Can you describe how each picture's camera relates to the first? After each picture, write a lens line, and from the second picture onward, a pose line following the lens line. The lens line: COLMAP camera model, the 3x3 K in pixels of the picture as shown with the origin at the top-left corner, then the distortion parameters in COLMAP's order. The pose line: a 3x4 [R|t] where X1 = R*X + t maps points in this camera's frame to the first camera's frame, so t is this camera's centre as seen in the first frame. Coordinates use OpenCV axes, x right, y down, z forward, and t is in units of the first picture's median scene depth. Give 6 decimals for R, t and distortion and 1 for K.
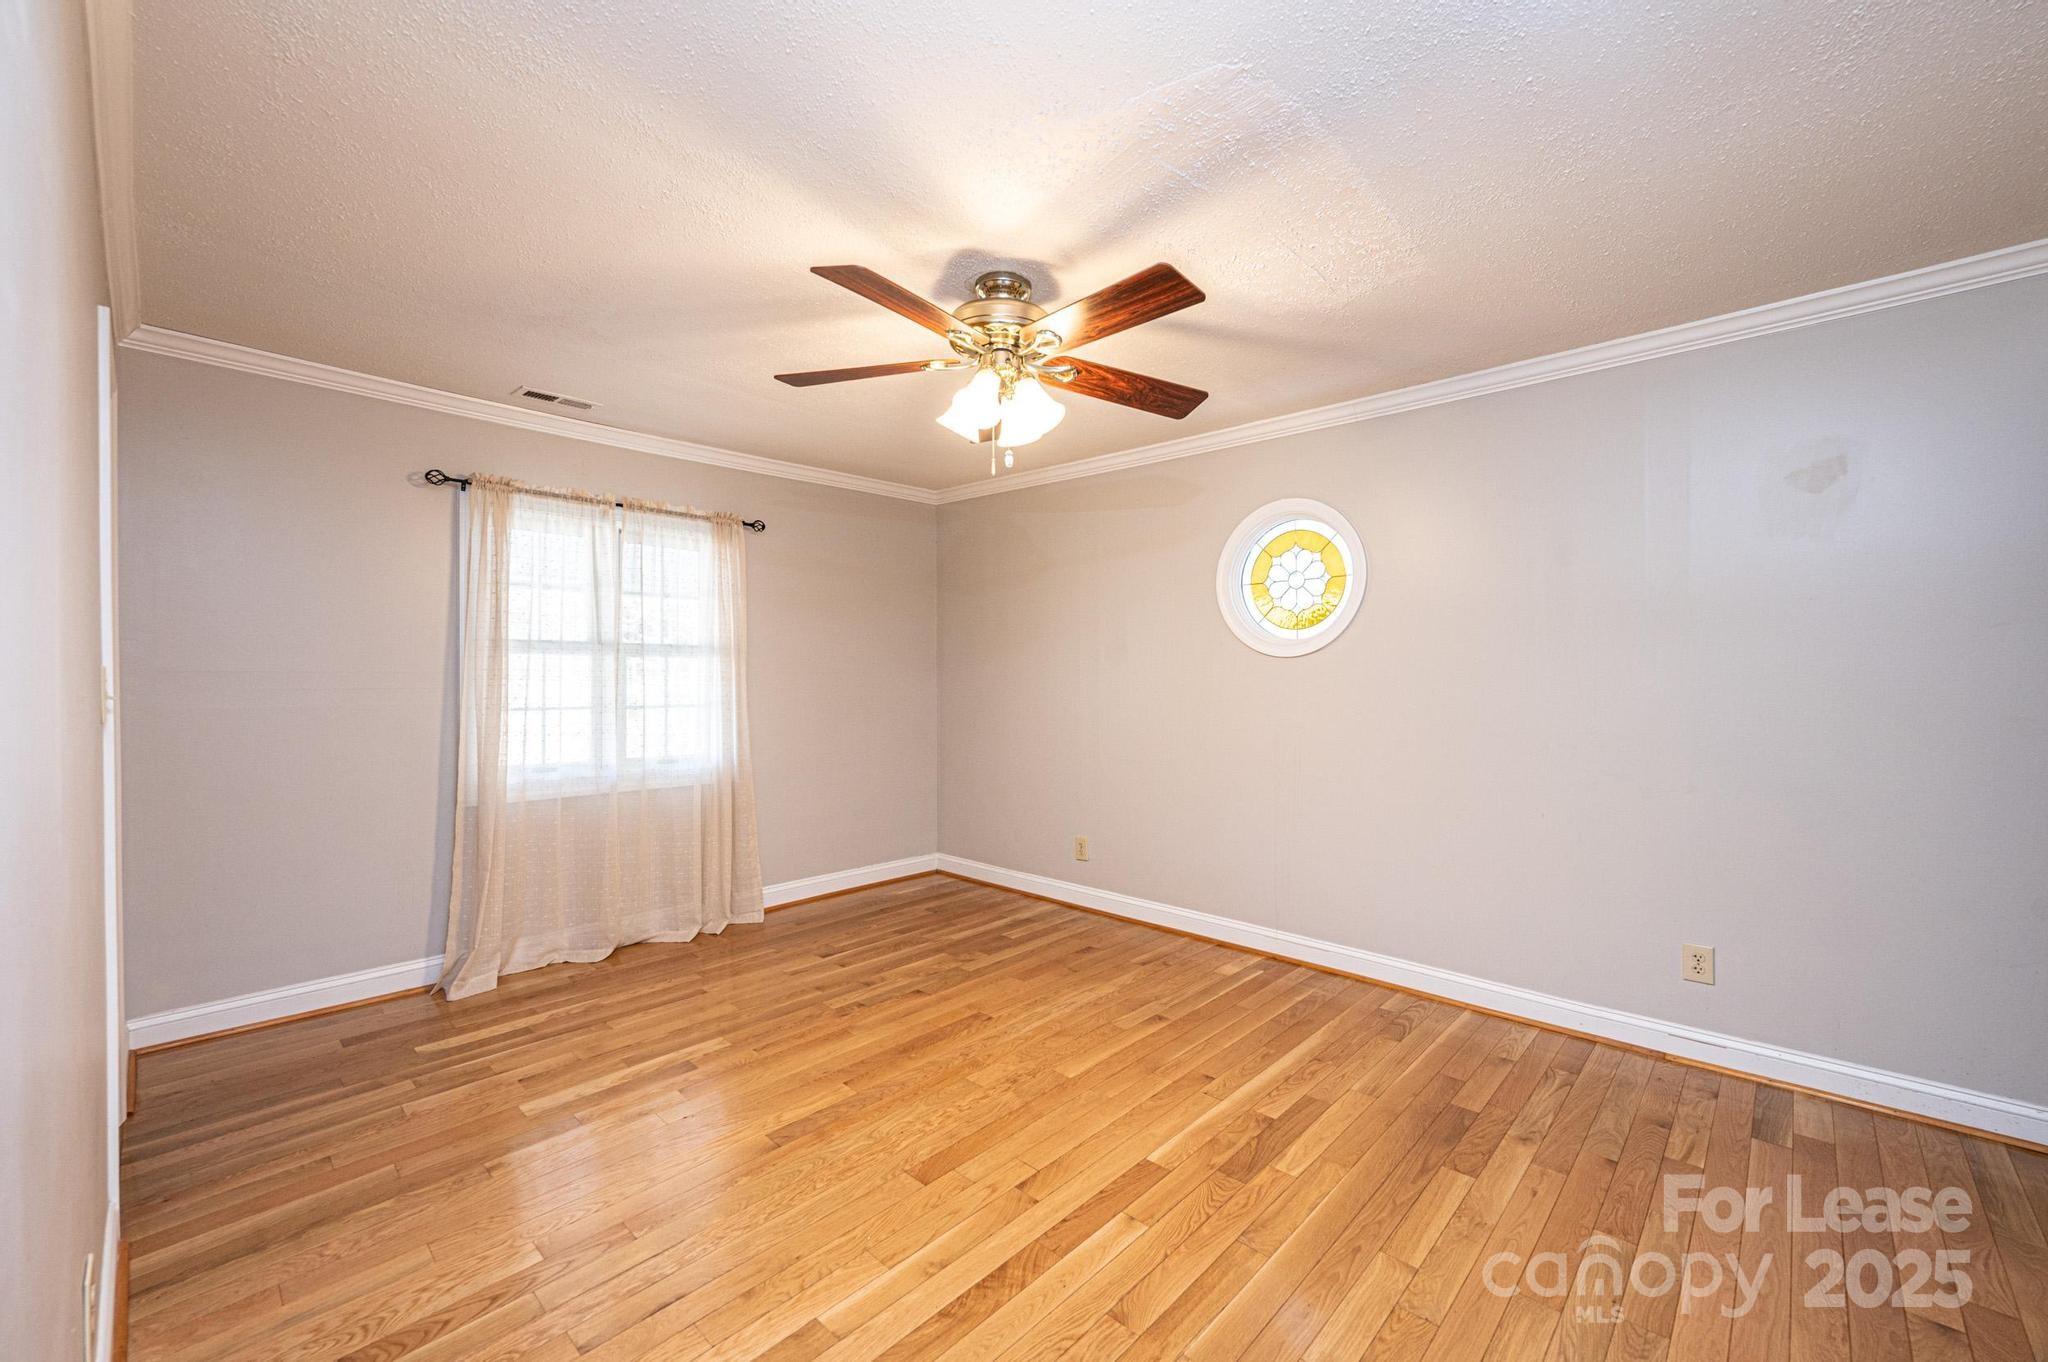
lens RADIAL K [[830.0, 0, 1024.0], [0, 830.0, 681.0], [0, 0, 1]] dist [0.000768, -0.000071]
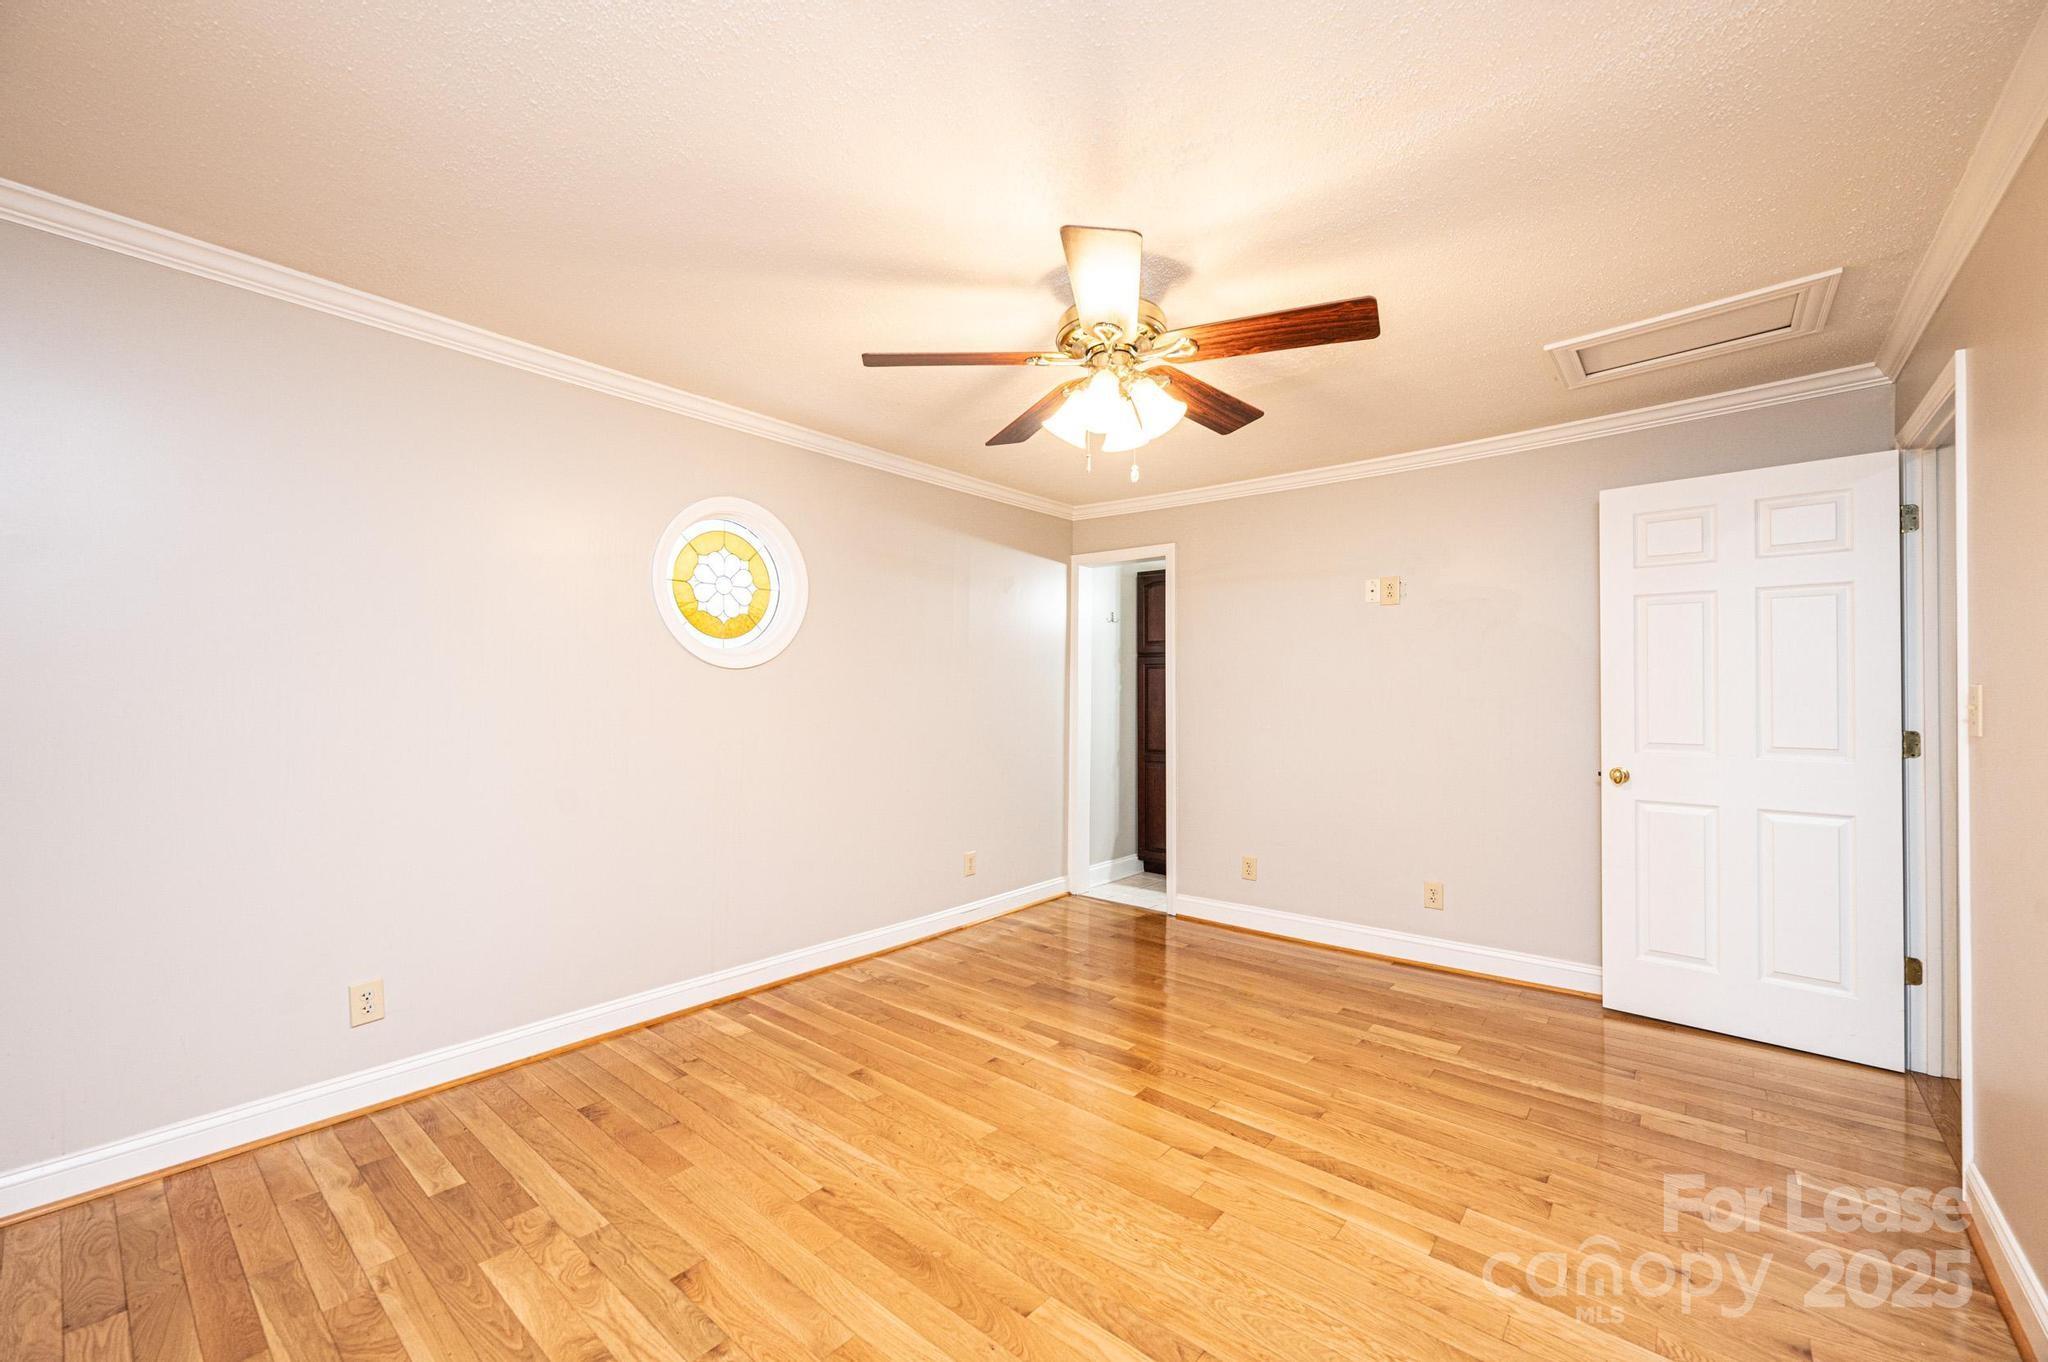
lens RADIAL K [[812.9, 0, 1023.0], [0, 812.9, 683.7], [0, 0, 1]] dist [-0.000430, 0.000248]
pose [[-0.059747, 0.007528, 0.998185, -0.816067], [0.002287, 0.999970, -0.007404, -0.006215], [-0.998211, 0.001840, -0.059763, 0.990152]]
